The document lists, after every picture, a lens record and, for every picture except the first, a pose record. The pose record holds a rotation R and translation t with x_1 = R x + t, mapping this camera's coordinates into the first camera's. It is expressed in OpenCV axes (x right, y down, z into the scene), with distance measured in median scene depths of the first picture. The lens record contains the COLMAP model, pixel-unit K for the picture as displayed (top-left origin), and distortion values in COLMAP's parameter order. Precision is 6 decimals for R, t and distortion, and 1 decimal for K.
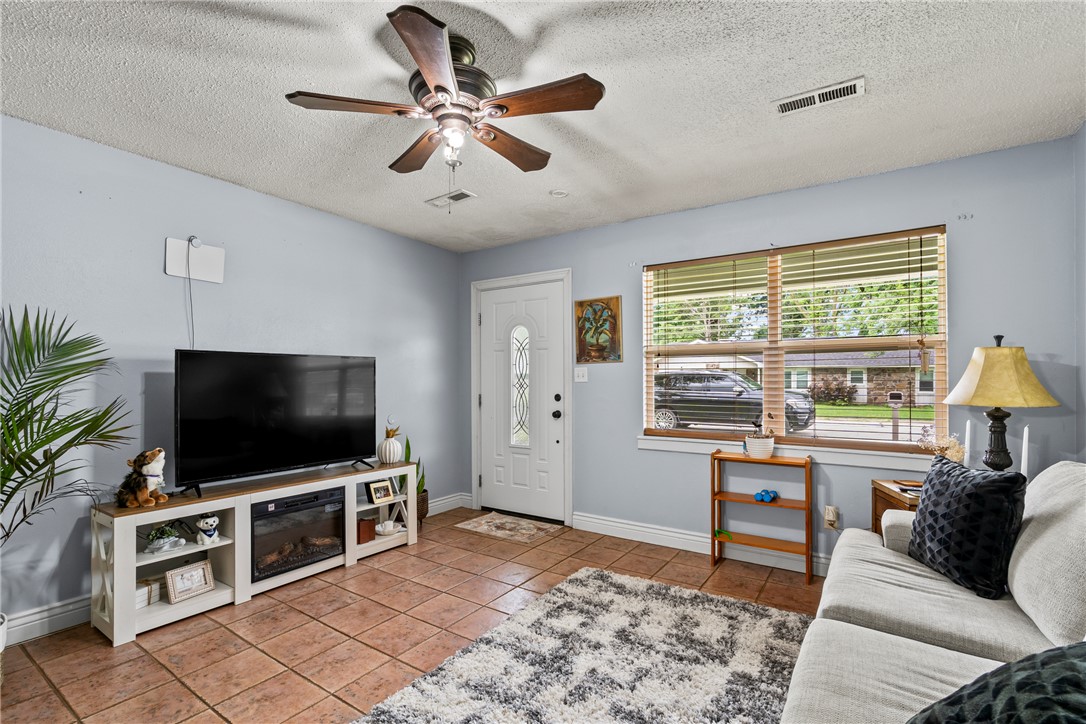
lens RADIAL K [[496.3, 0, 557.1], [0, 496.3, 381.1], [0, 0, 1]] dist [-0.005072, 0.001745]
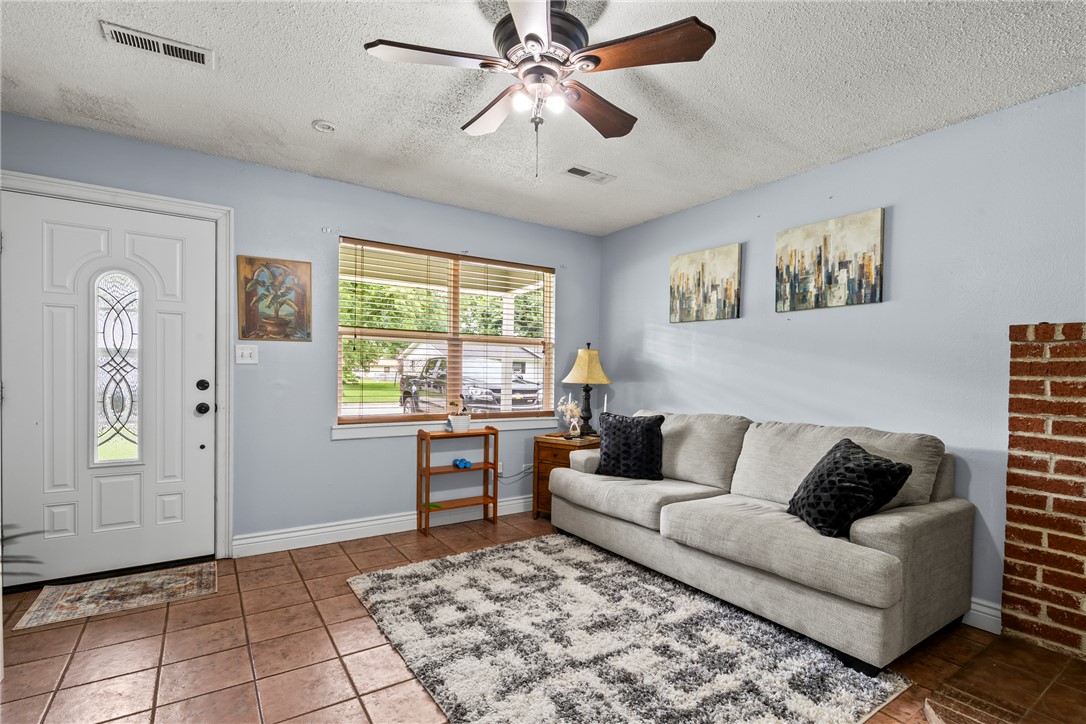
lens RADIAL K [[496.3, 0, 547.8], [0, 496.3, 386.7], [0, 0, 1]] dist [-0.005072, 0.001745]
pose [[0.396042, -0.017358, 0.918068, -0.559300], [-0.012871, 0.999618, 0.024453, 0.014856], [-0.918142, -0.021501, 0.395667, 0.328967]]
